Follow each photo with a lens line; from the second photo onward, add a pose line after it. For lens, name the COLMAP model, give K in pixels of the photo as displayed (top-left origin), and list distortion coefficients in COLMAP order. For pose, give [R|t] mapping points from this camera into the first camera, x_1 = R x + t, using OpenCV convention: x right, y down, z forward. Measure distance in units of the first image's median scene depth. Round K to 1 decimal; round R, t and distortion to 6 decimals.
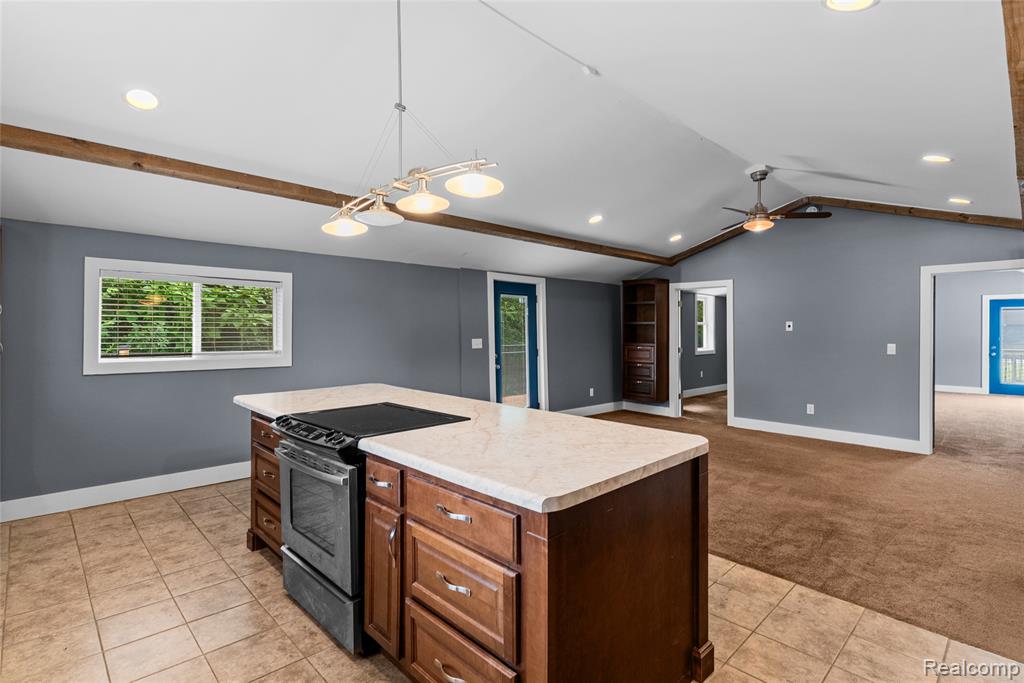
lens RADIAL K [[494.2, 0, 508.2], [0, 494.2, 329.7], [0, 0, 1]] dist [0.001201, -0.000028]
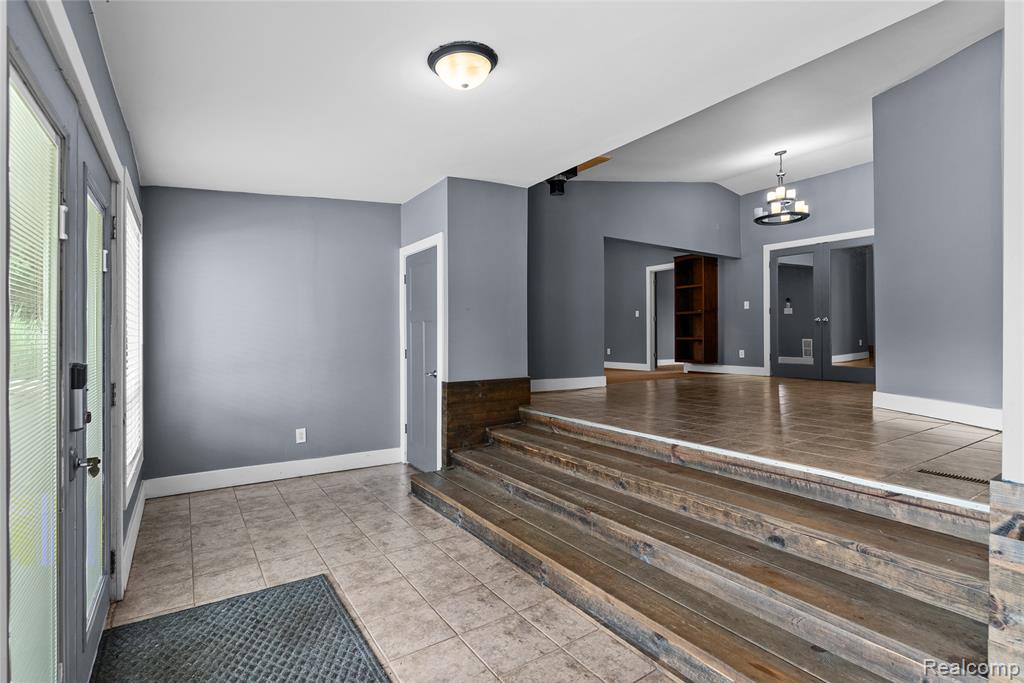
lens RADIAL K [[491.3, 0, 510.2], [0, 491.3, 338.1], [0, 0, 1]] dist [0.004014, -0.000551]
pose [[0.984231, -0.001157, -0.176882, 0.660948], [0.001445, 0.999998, 0.001499, 0.128140], [0.176880, -0.001731, 0.984231, -0.863137]]
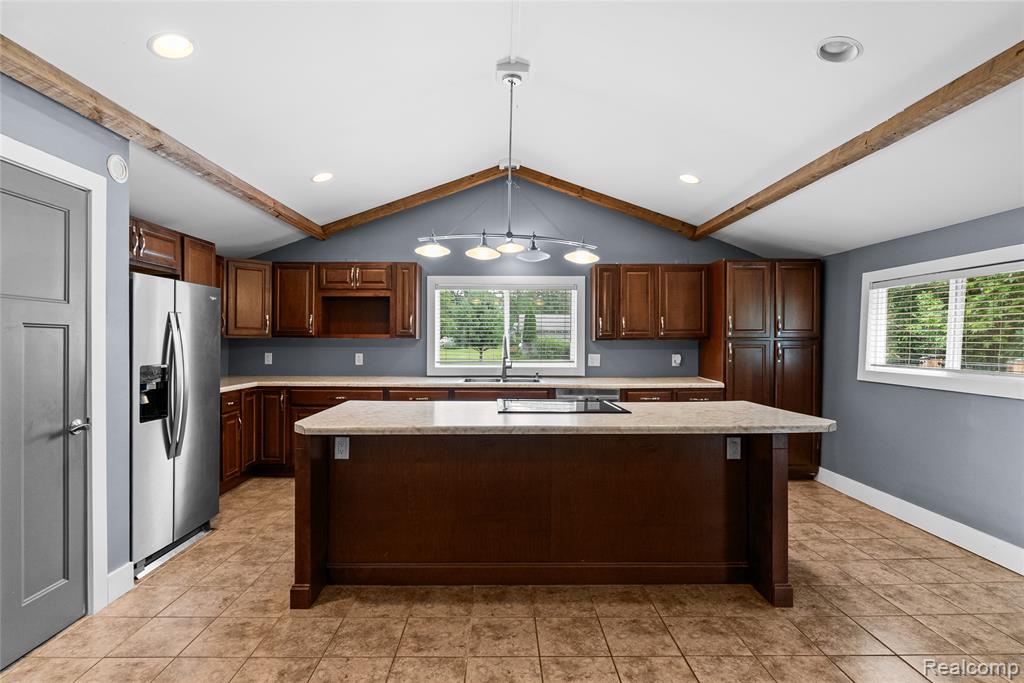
lens RADIAL K [[501.3, 0, 505.4], [0, 501.3, 344.0], [0, 0, 1]] dist [-0.001453, -0.000103]
pose [[-0.685147, 0.002132, -0.728402, 0.334956], [-0.003075, 0.999978, 0.005820, 0.004240], [0.728399, 0.006228, -0.685125, 0.785017]]
